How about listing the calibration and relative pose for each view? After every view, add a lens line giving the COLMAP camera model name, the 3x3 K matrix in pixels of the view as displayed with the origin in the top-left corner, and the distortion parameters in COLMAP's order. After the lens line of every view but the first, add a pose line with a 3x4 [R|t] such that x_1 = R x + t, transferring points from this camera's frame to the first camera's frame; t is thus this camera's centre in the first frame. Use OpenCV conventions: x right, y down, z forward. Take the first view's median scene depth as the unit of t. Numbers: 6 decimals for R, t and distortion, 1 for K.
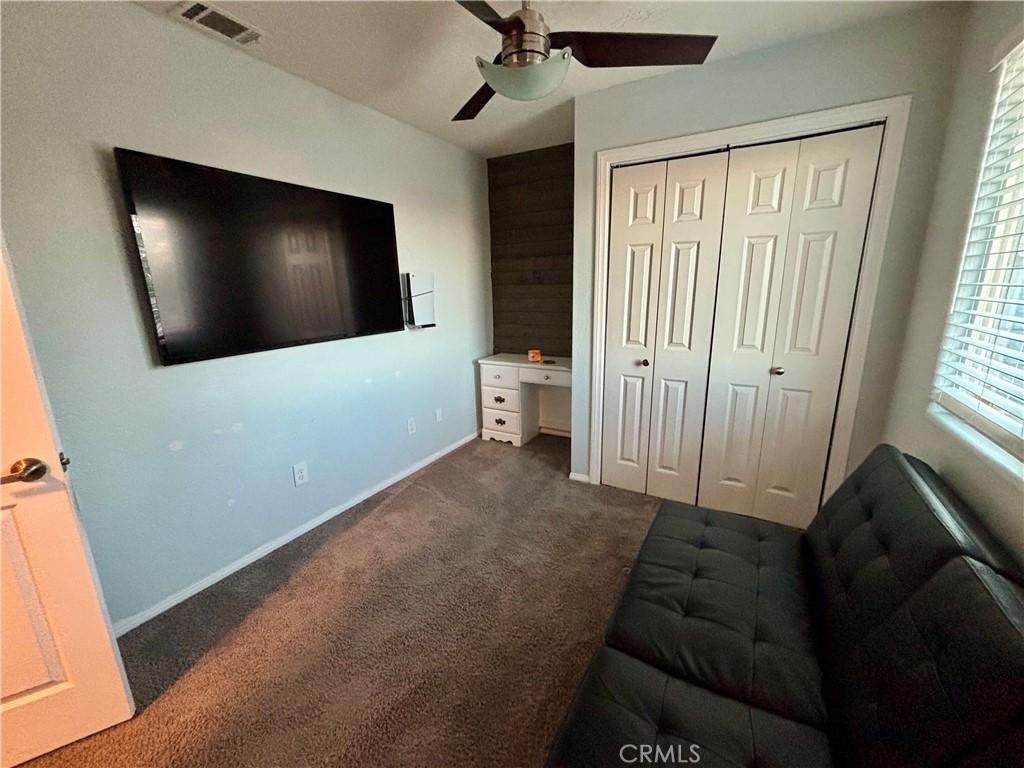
lens RADIAL K [[414.6, 0, 510.3], [0, 414.6, 383.1], [0, 0, 1]] dist [0.001946, 0.000097]
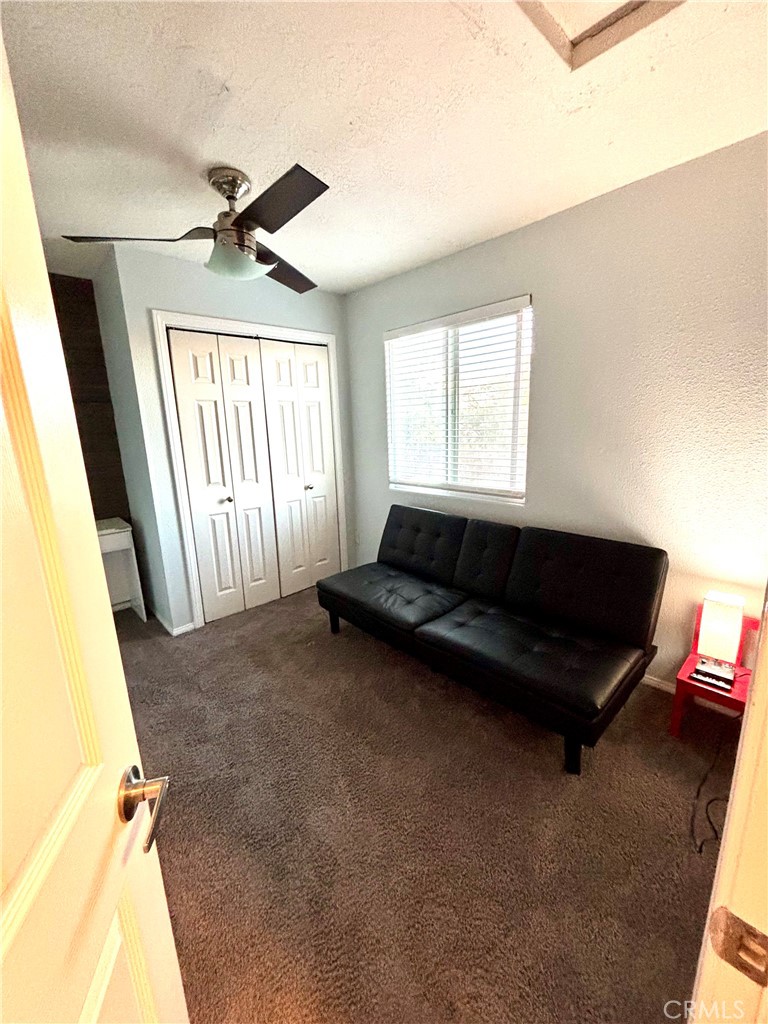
lens RADIAL K [[414.6, 0, 382.9], [0, 414.6, 512.8], [0, 0, 1]] dist [0.001946, 0.000097]
pose [[0.302312, -0.195062, 0.933037, -0.670781], [0.246949, 0.961446, 0.120988, -0.049199], [-0.920665, 0.193836, 0.338827, 0.209340]]
